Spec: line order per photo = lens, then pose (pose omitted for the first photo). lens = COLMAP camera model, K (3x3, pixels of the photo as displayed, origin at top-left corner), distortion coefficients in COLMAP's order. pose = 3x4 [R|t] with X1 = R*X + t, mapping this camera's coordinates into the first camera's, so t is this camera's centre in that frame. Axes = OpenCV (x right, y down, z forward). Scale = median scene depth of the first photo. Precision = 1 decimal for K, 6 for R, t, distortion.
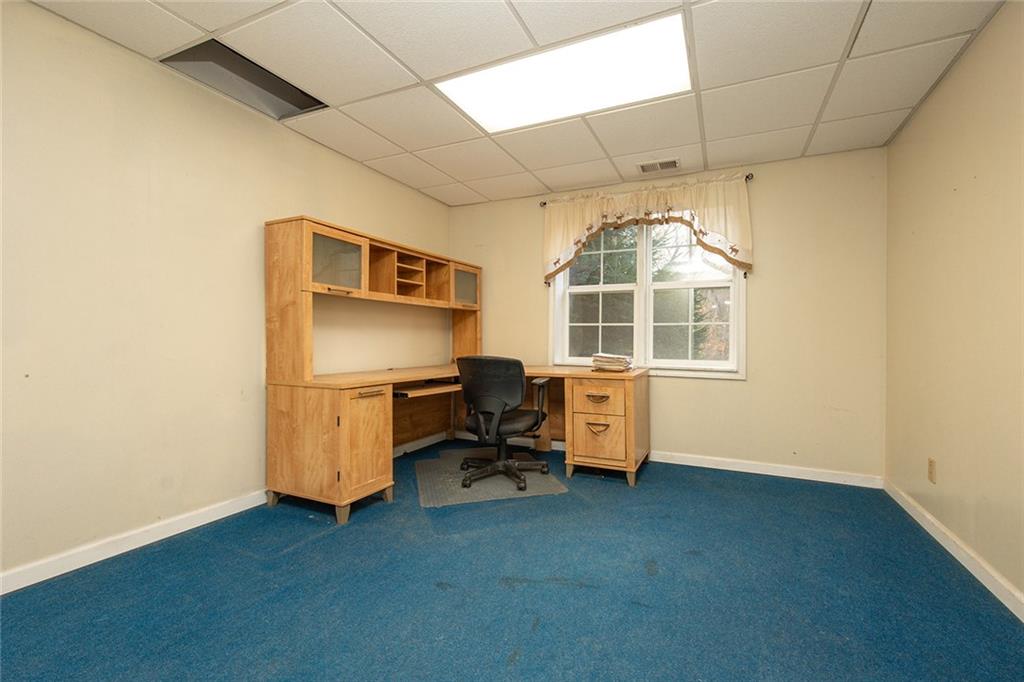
lens RADIAL K [[393.7, 0, 511.7], [0, 393.7, 336.7], [0, 0, 1]] dist [-0.008391, -0.000012]
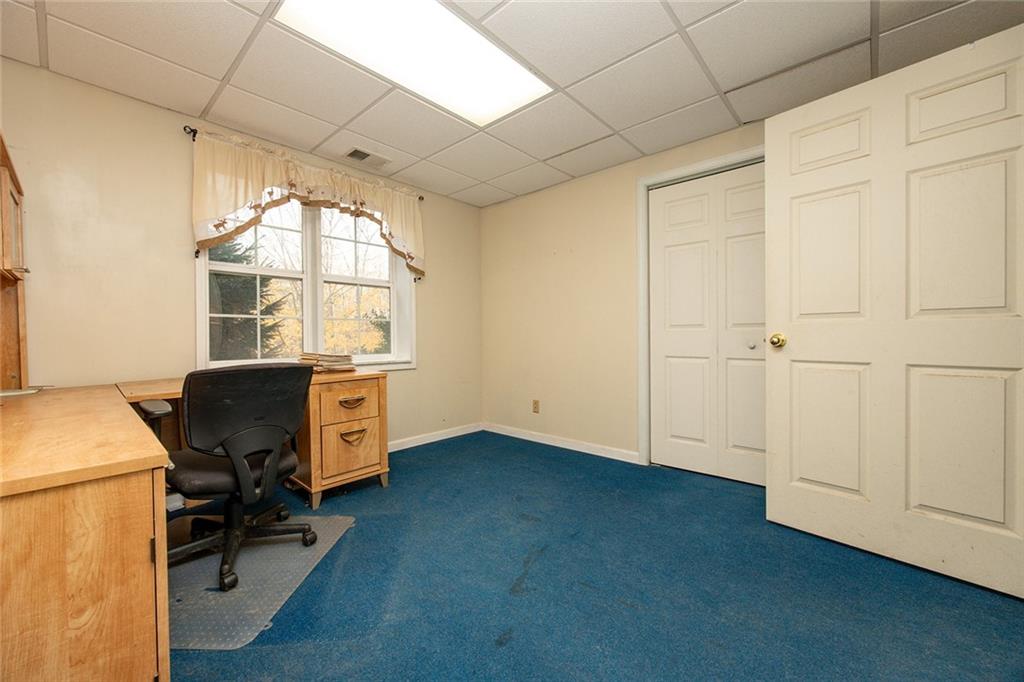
lens RADIAL K [[393.7, 0, 511.7], [0, 393.7, 336.7], [0, 0, 1]] dist [-0.008391, -0.000012]
pose [[0.331410, -0.013409, 0.943391, -0.487781], [0.003116, 0.999909, 0.013118, -0.000486], [-0.943482, -0.001408, 0.331422, 0.379432]]
